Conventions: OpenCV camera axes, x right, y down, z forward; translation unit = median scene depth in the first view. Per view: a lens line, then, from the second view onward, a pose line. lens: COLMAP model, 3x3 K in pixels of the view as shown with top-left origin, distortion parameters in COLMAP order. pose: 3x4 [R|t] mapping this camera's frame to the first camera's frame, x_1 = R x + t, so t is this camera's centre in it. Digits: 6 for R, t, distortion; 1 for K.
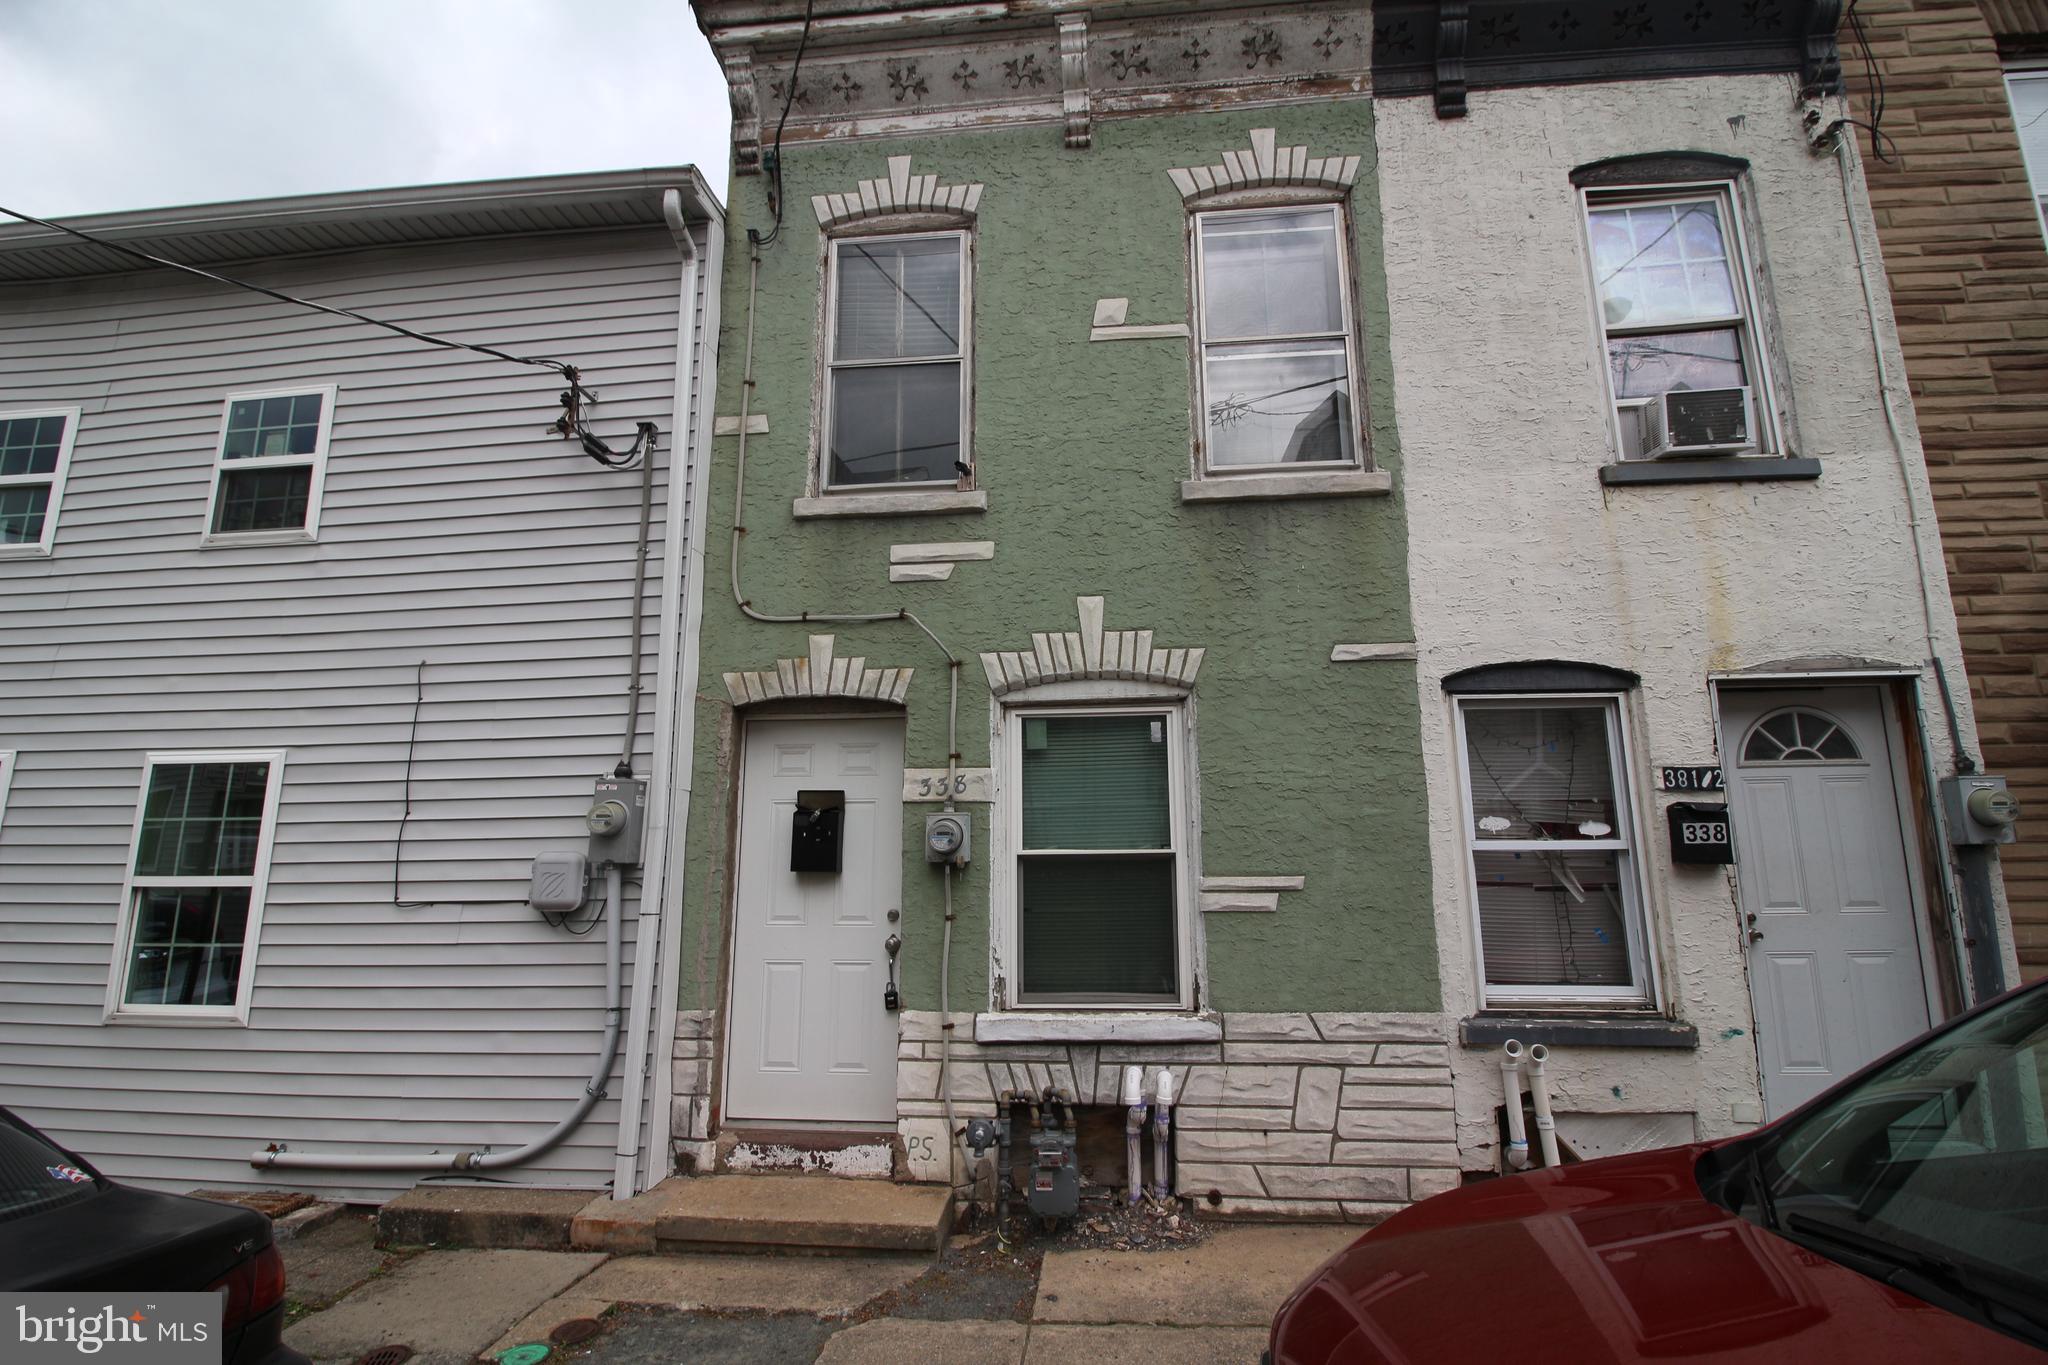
lens RADIAL K [[968.0, 0, 1025.7], [0, 968.0, 651.1], [0, 0, 1]] dist [-0.001278, -0.013112]
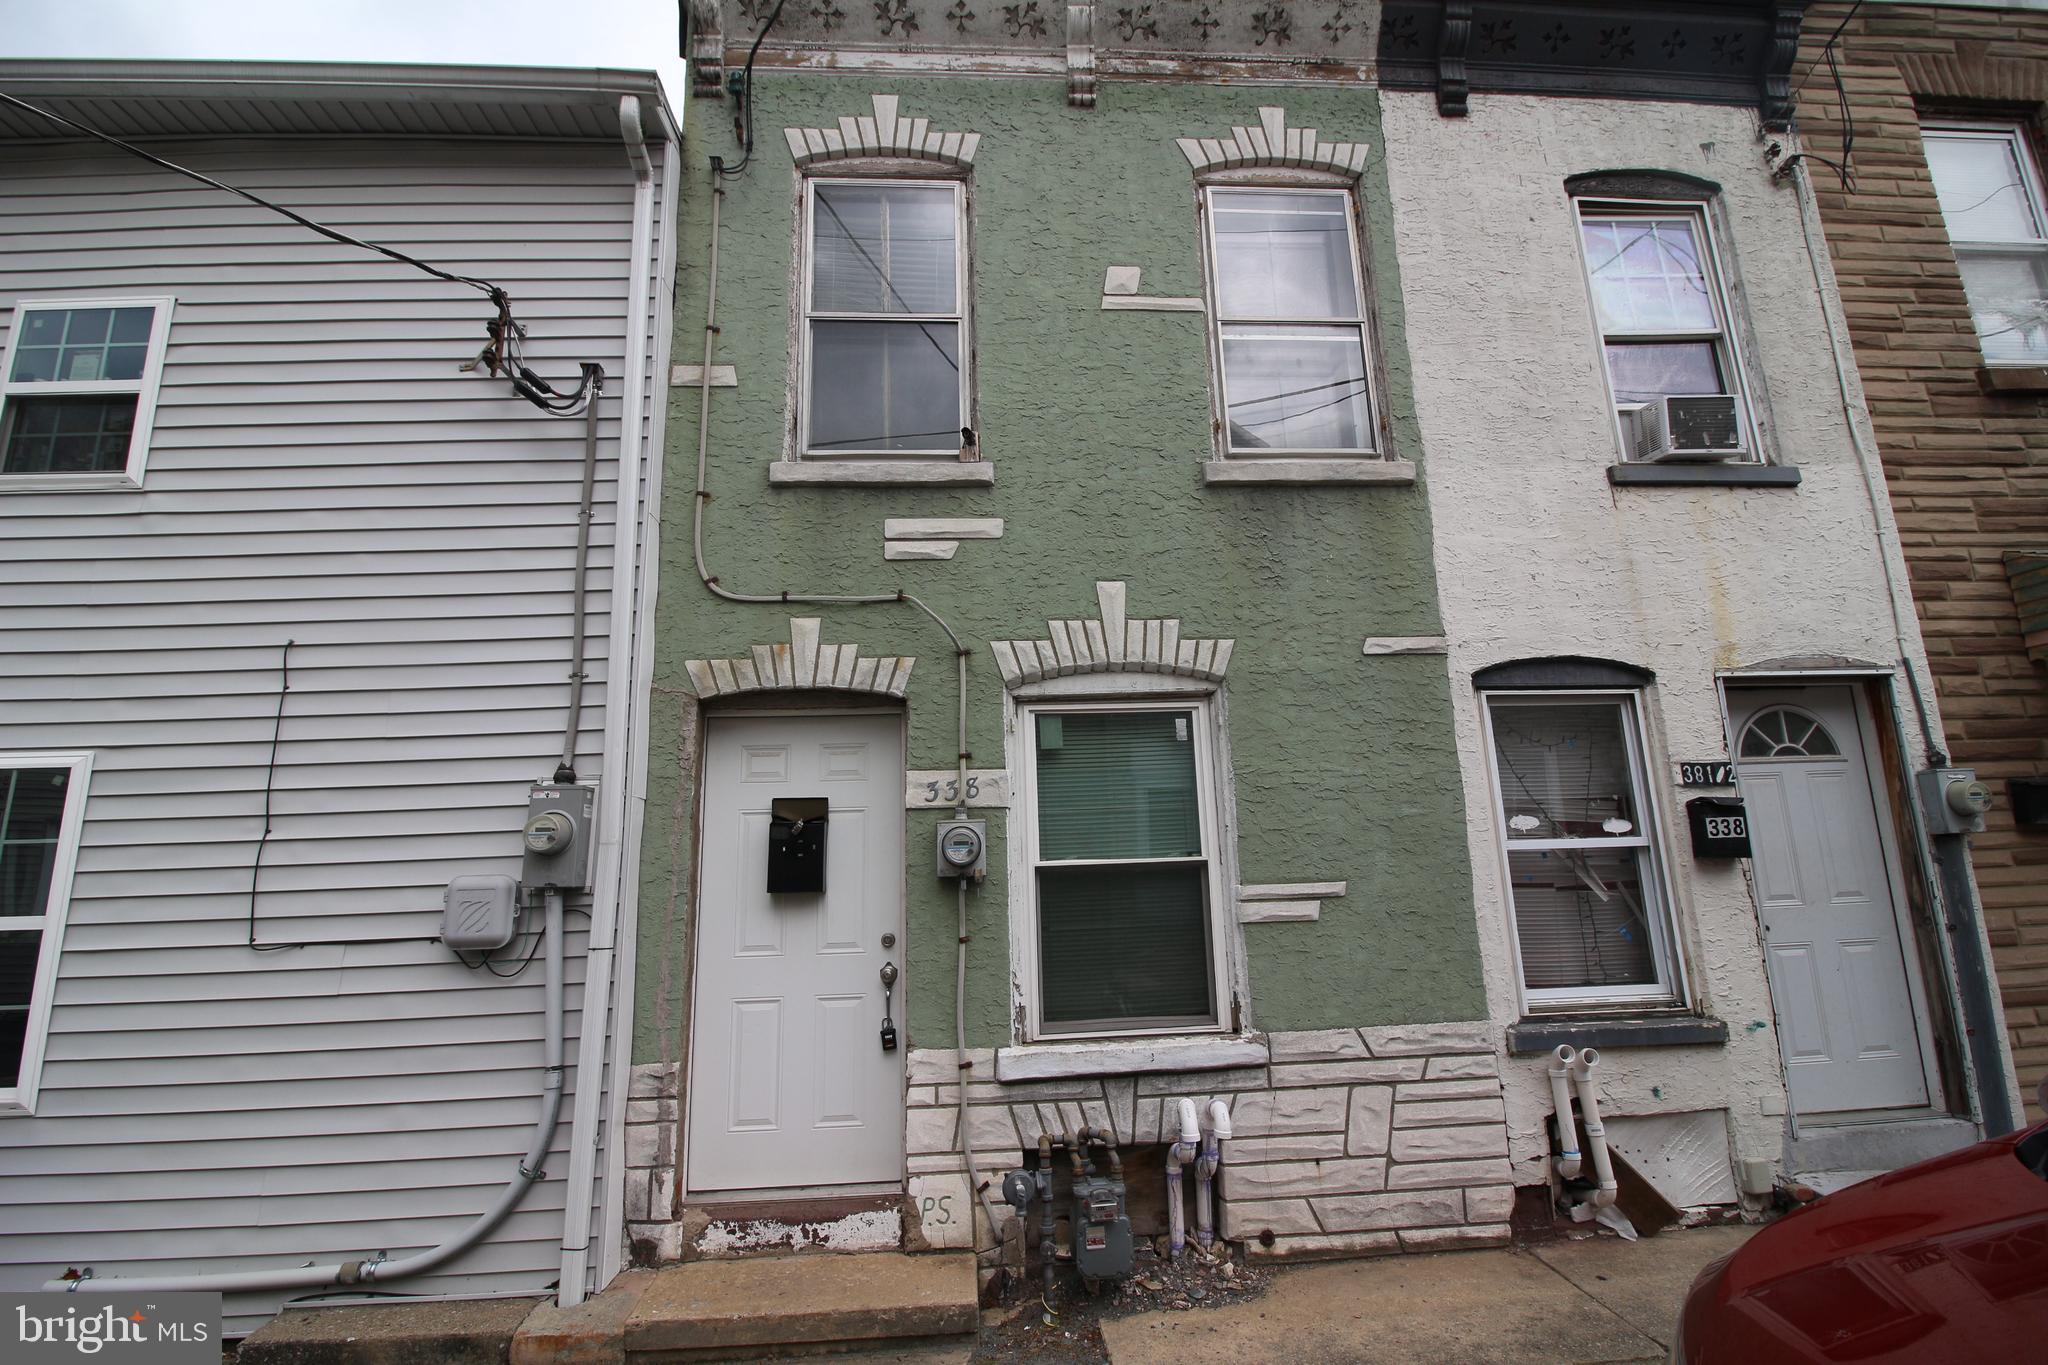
lens RADIAL K [[968.0, 0, 1025.7], [0, 968.0, 651.1], [0, 0, 1]] dist [-0.001278, -0.013112]
pose [[0.984661, 0.015899, 0.173754, -0.173390], [-0.011319, 0.999563, -0.027321, 0.035910], [-0.174112, 0.024935, 0.984410, 0.116573]]
